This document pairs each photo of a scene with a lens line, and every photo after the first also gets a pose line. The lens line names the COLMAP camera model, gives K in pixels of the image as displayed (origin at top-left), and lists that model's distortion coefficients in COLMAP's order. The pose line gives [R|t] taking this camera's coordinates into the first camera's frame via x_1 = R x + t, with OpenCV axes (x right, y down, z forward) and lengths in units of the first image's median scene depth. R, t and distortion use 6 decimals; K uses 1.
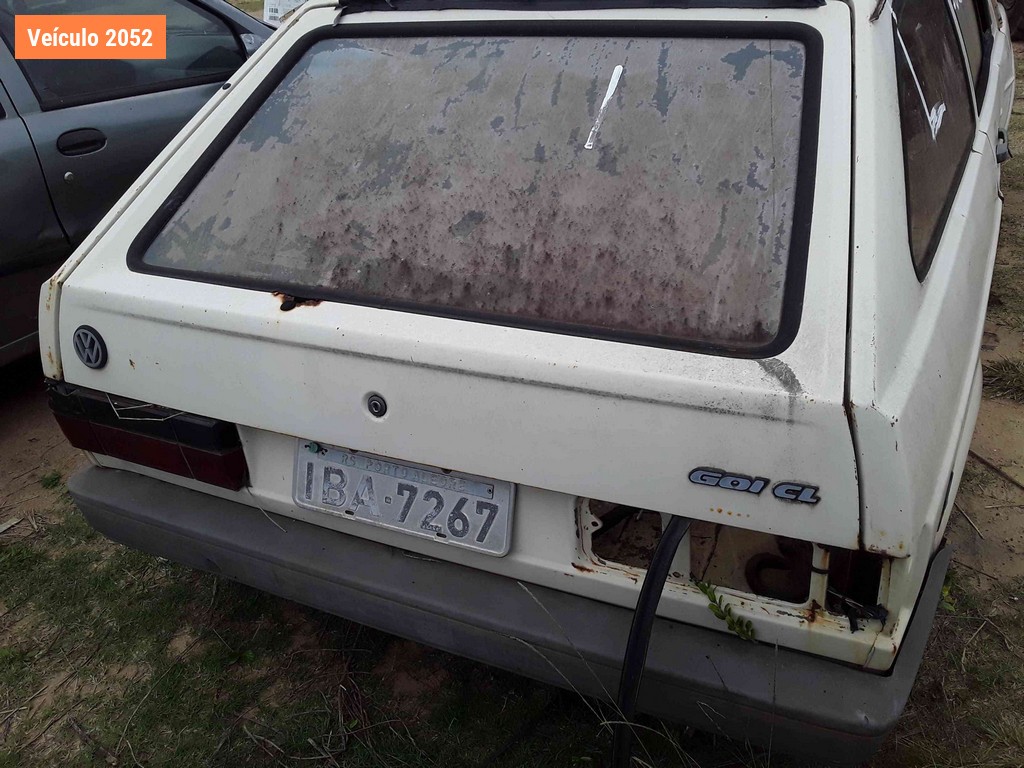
lens RADIAL K [[953.8, 0, 511.8], [0, 953.8, 384.4], [0, 0, 1]] dist [0.088023, -0.102991]
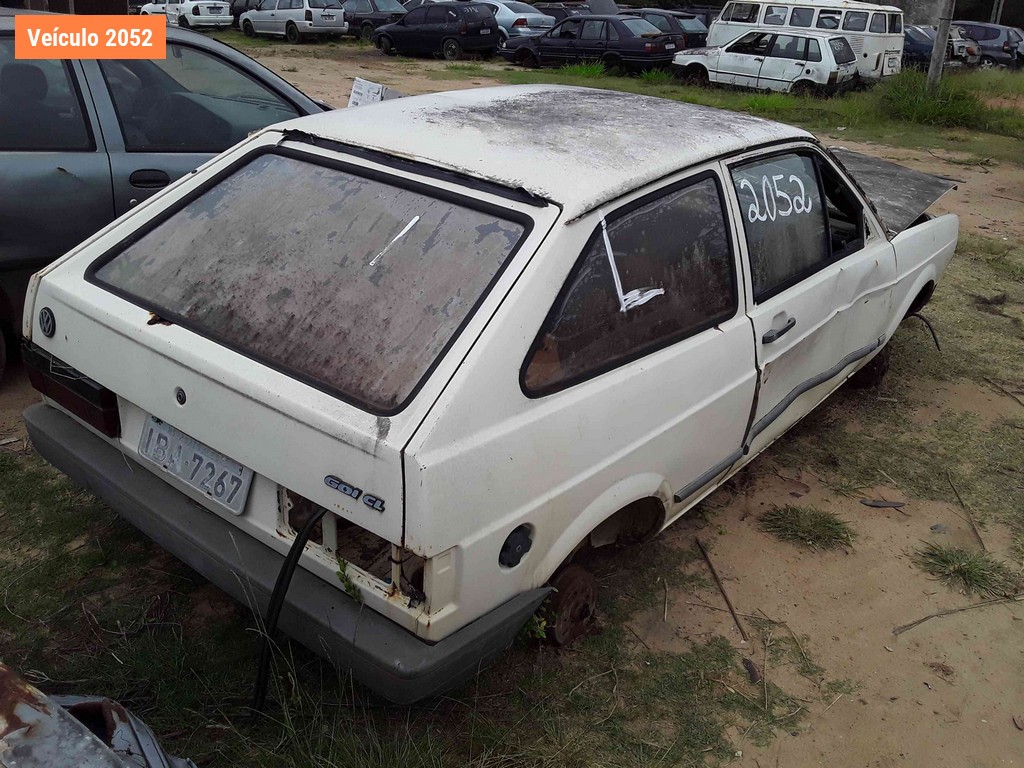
lens RADIAL K [[953.8, 0, 508.7], [0, 953.8, 393.6], [0, 0, 1]] dist [0.088023, -0.102991]
pose [[0.962955, 0.228837, -0.142659, 0.555246], [-0.238416, 0.969667, -0.053889, -0.023257], [0.126000, 0.085905, 0.988304, -0.435848]]
